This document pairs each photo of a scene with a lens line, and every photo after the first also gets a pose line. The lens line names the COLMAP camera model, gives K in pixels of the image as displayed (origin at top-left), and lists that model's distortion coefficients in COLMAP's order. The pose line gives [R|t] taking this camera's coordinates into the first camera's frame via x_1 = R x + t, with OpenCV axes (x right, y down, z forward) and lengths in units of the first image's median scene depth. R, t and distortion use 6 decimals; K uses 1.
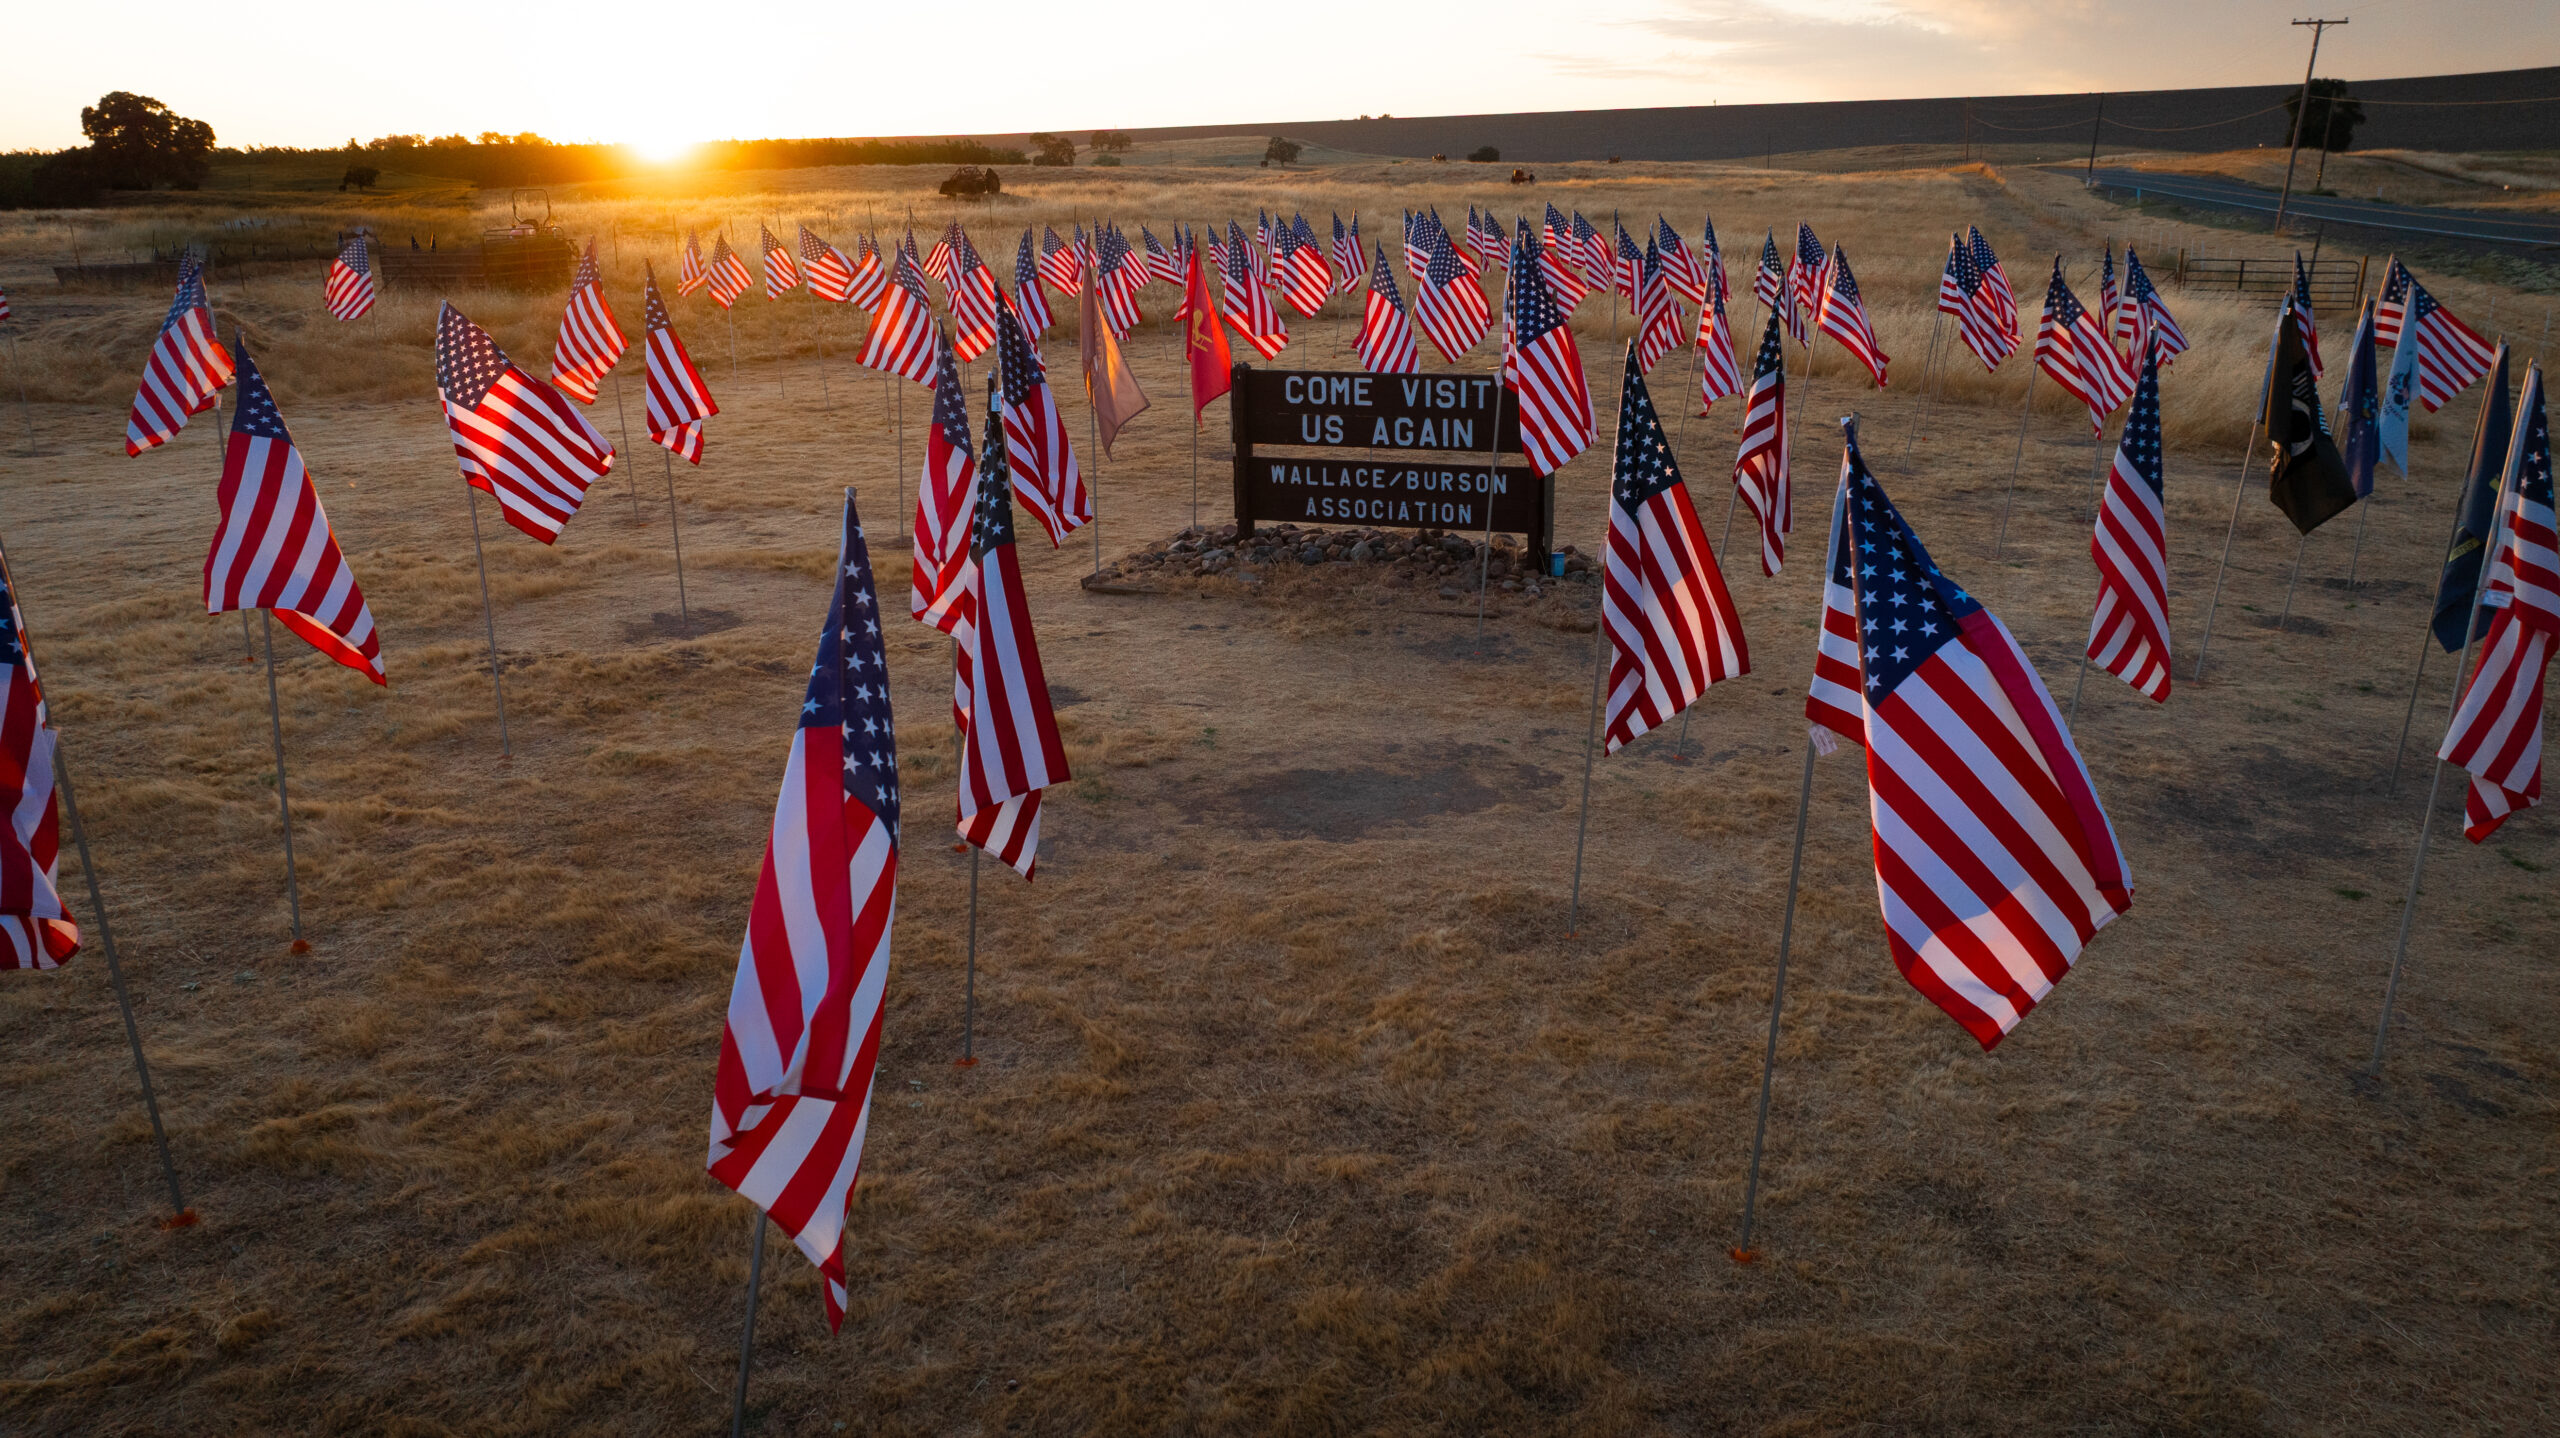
lens RADIAL K [[1800.9, 0, 1283.1], [0, 1800.9, 718.6], [0, 0, 1]] dist [-0.039051, 0.041388]
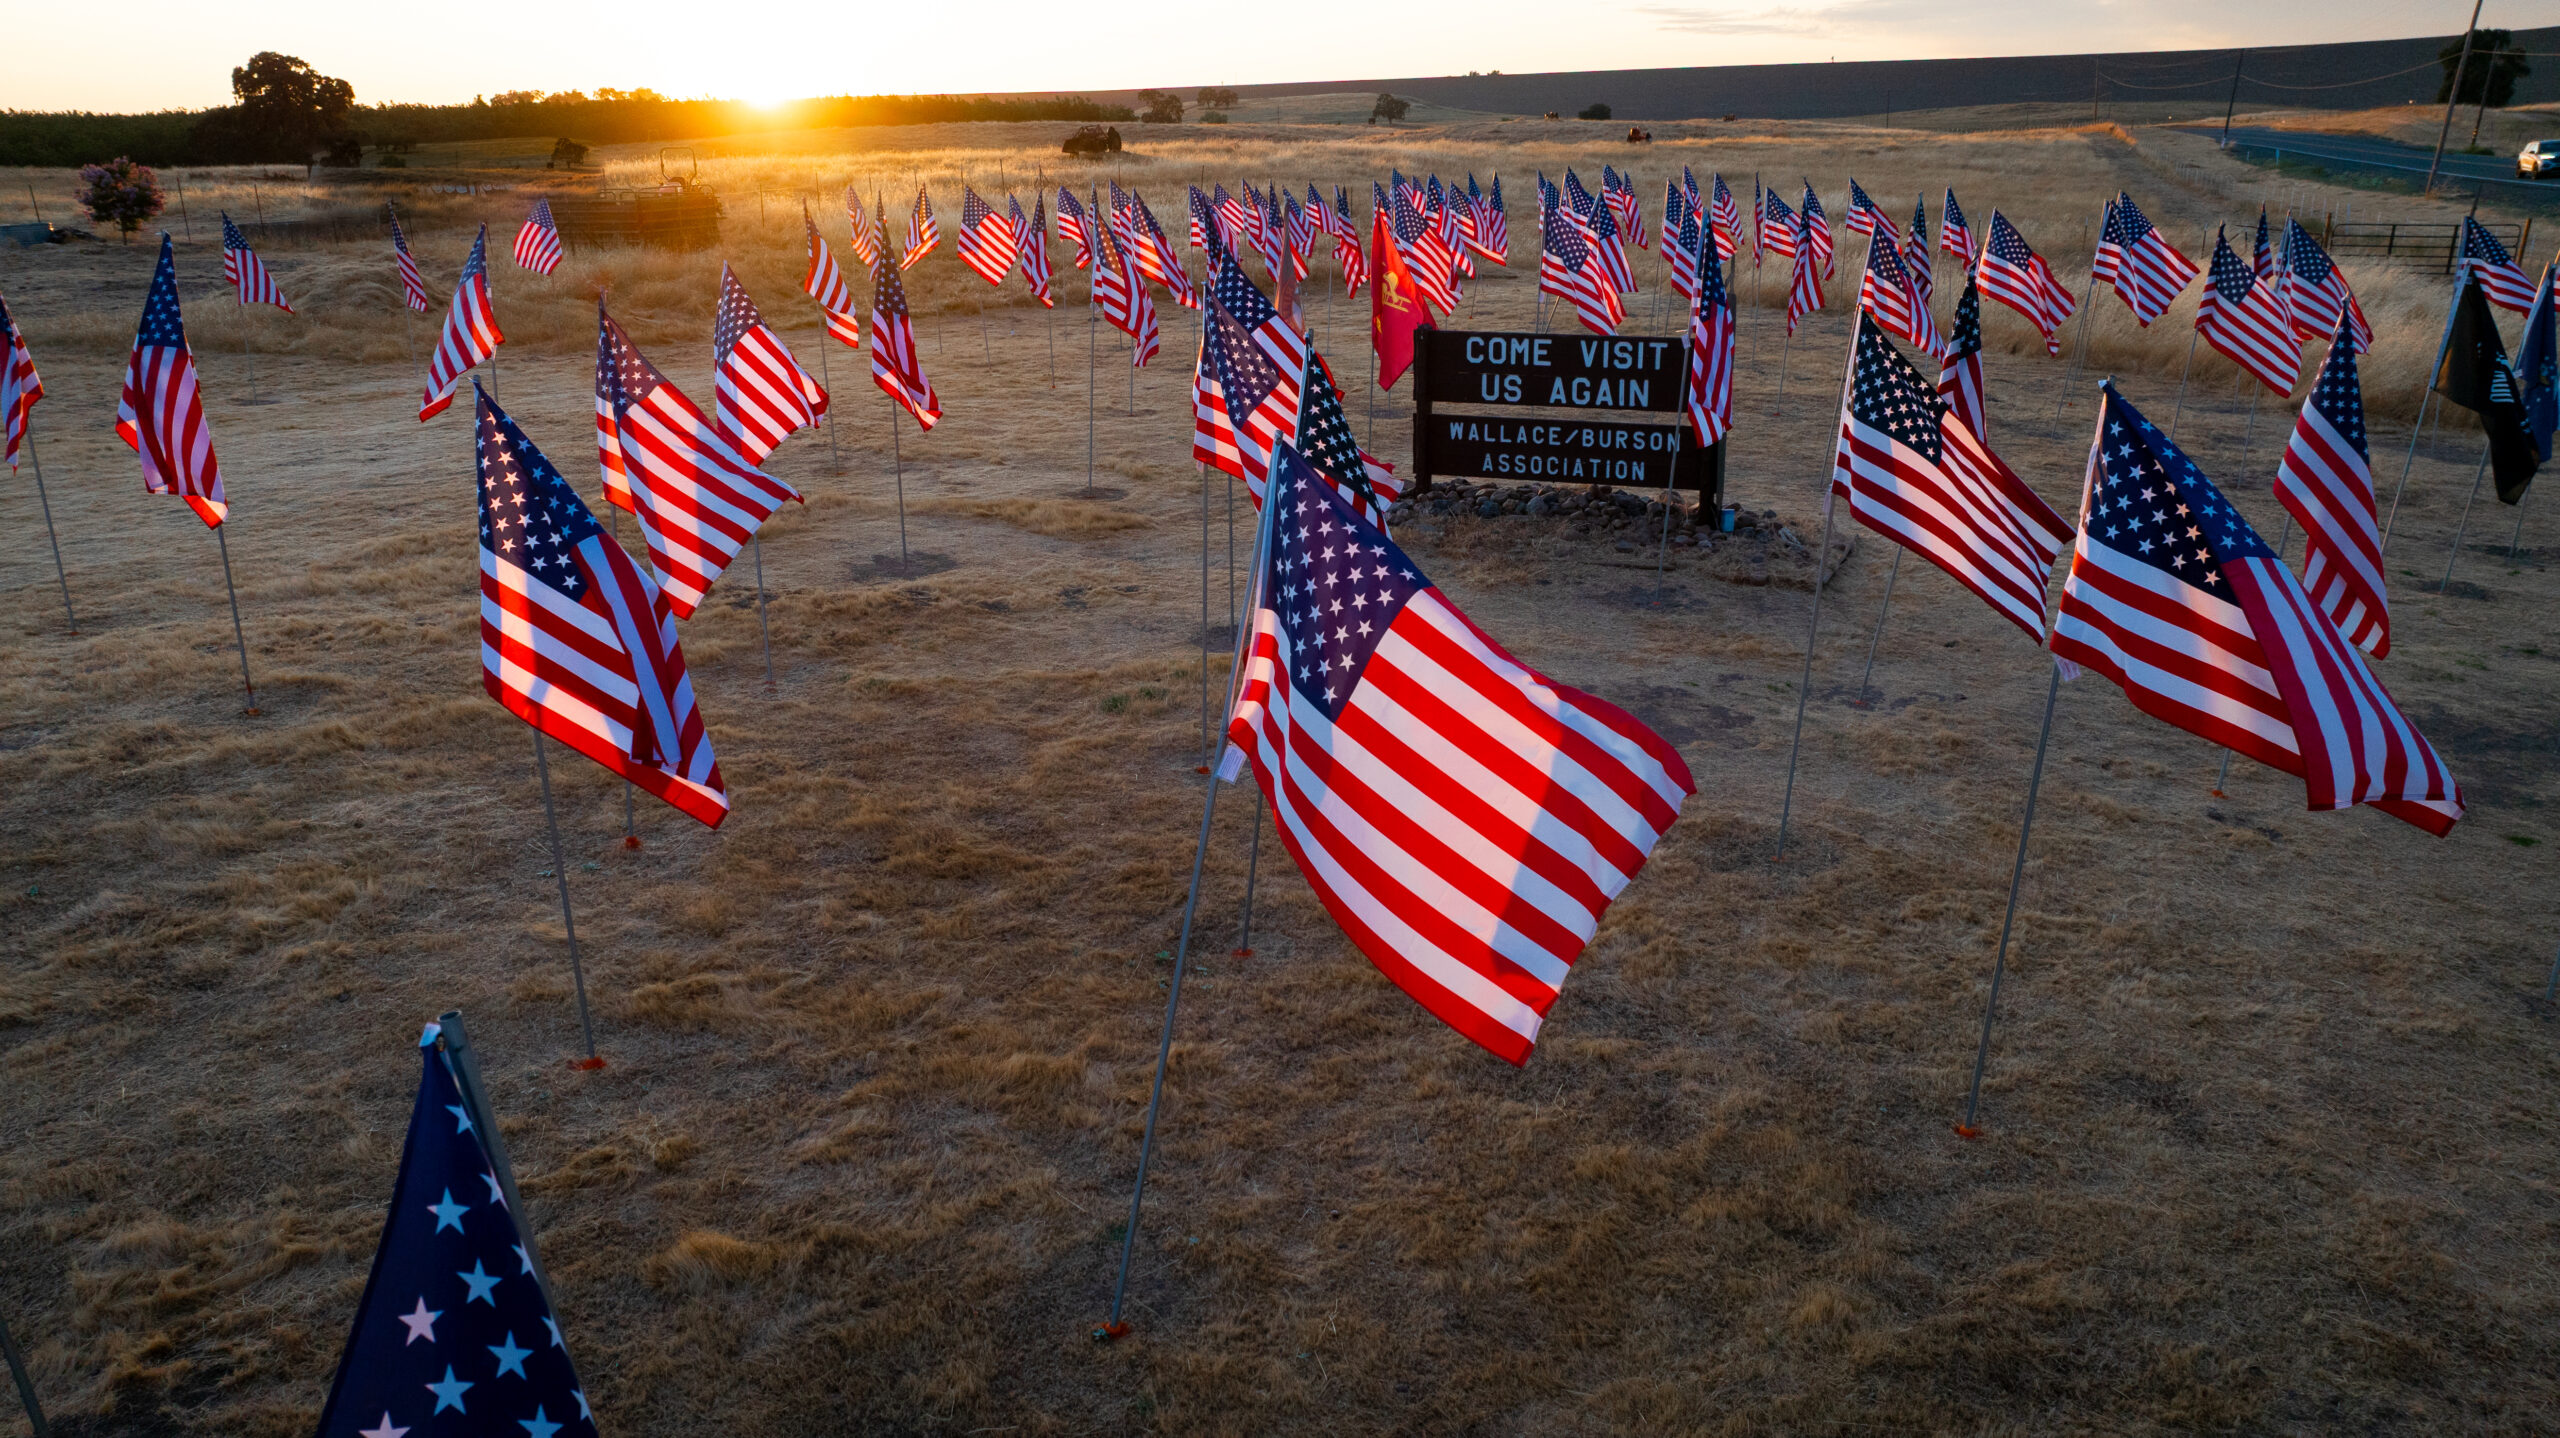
lens RADIAL K [[1800.9, 0, 1281.4], [0, 1800.9, 718.0], [0, 0, 1]] dist [-0.039051, 0.041388]
pose [[0.998392, 0.018448, -0.053601, -0.047194], [-0.017285, 0.999607, 0.022085, 0.009966], [0.053987, -0.021123, 0.998318, -0.054456]]
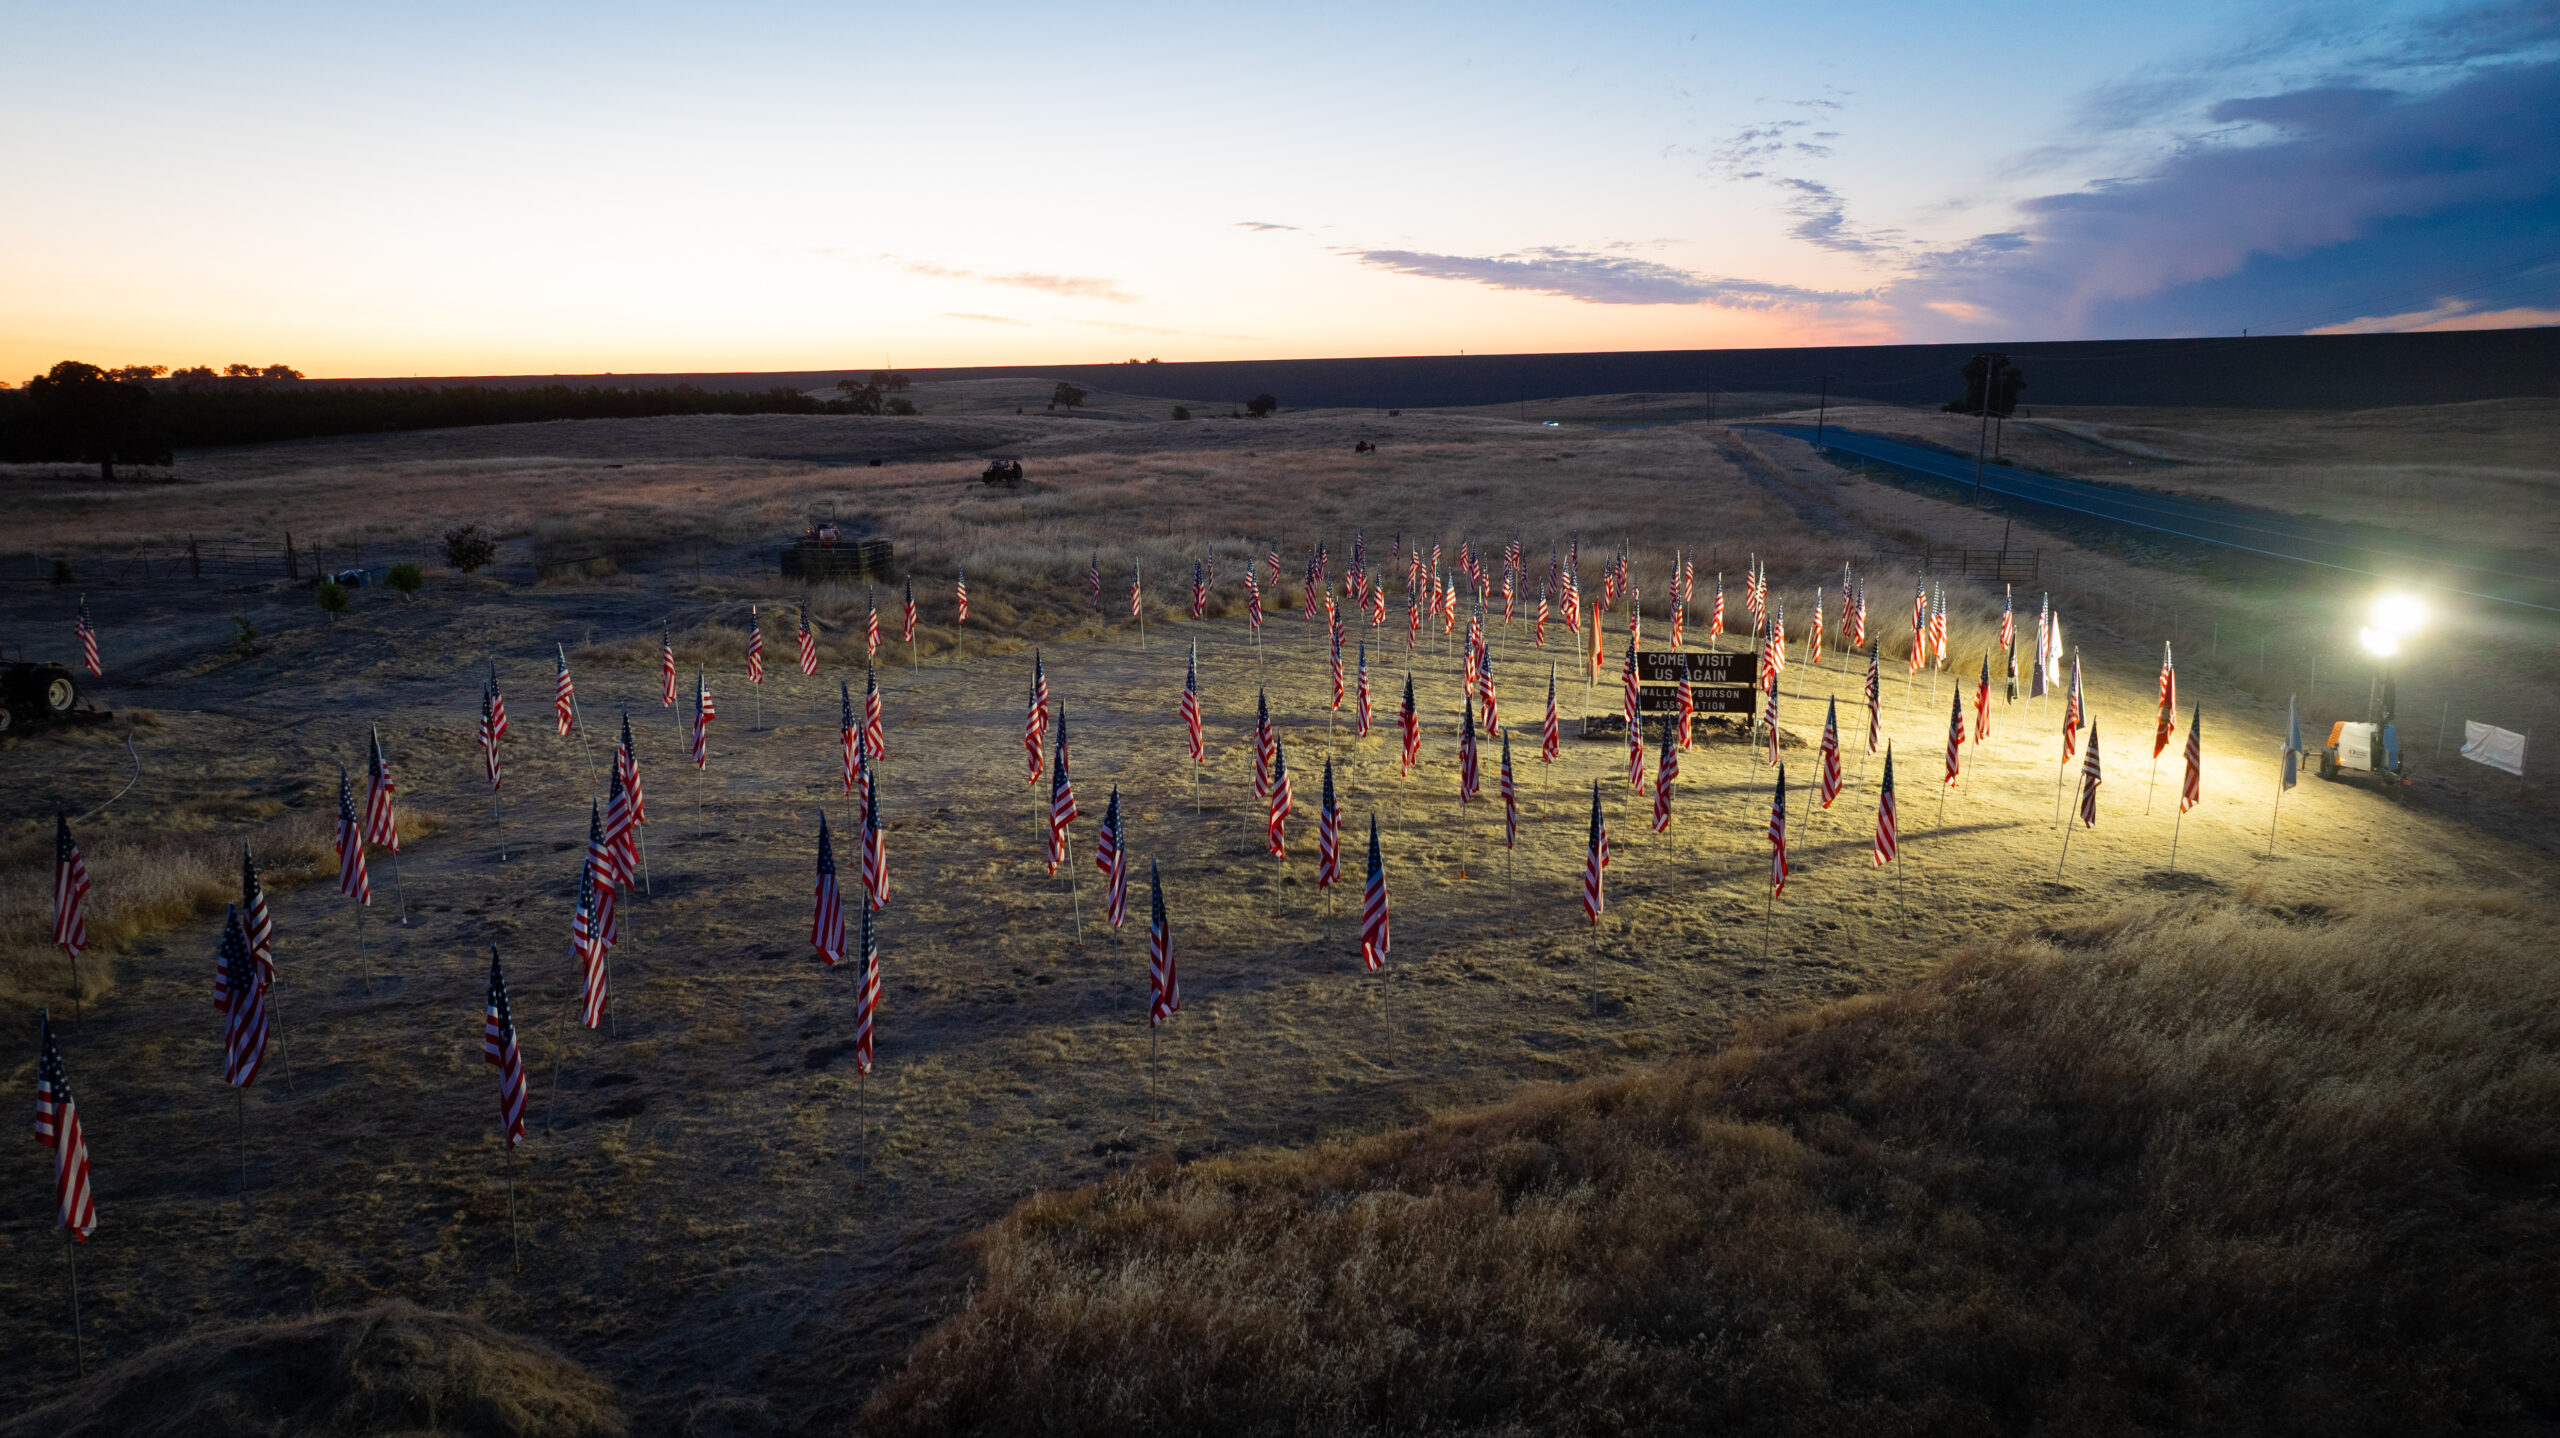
lens RADIAL K [[1800.9, 0, 1273.2], [0, 1800.9, 718.3], [0, 0, 1]] dist [-0.039051, 0.041388]
pose [[0.991455, -0.016585, 0.129390, -0.883292], [0.032404, 0.992108, -0.121129, 0.198733], [-0.126360, 0.124287, 0.984168, -1.480824]]
